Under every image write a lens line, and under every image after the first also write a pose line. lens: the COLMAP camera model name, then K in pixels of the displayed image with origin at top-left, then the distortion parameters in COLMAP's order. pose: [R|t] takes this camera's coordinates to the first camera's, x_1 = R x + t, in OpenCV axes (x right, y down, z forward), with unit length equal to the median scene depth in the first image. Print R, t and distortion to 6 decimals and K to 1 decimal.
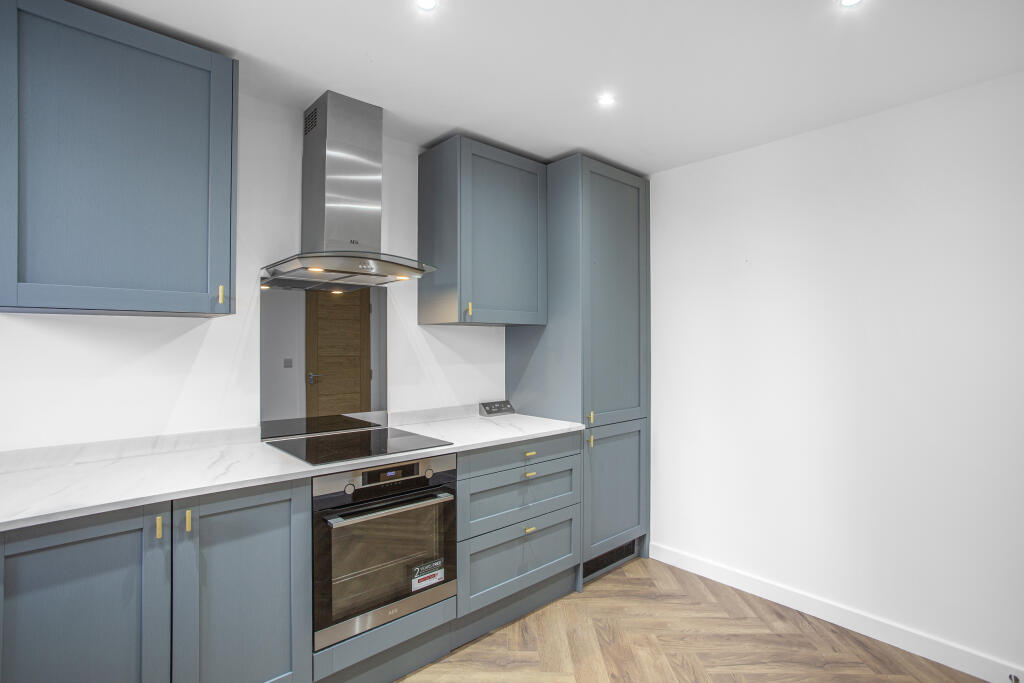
lens RADIAL K [[508.6, 0, 507.9], [0, 508.6, 339.7], [0, 0, 1]] dist [-0.035941, 0.035408]
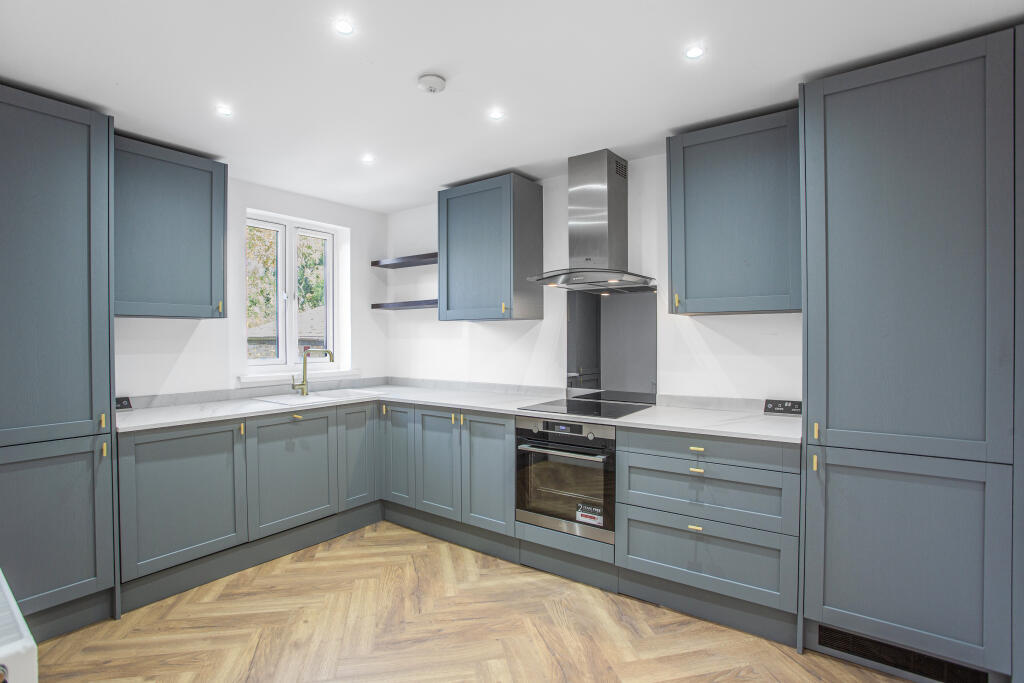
lens RADIAL K [[508.6, 0, 507.9], [0, 508.6, 339.7], [0, 0, 1]] dist [-0.035941, 0.035408]
pose [[0.218916, 0.006586, -0.975721, 0.985085], [0.013327, 0.999864, 0.009739, 0.005951], [0.975653, -0.015136, 0.218799, 0.493012]]
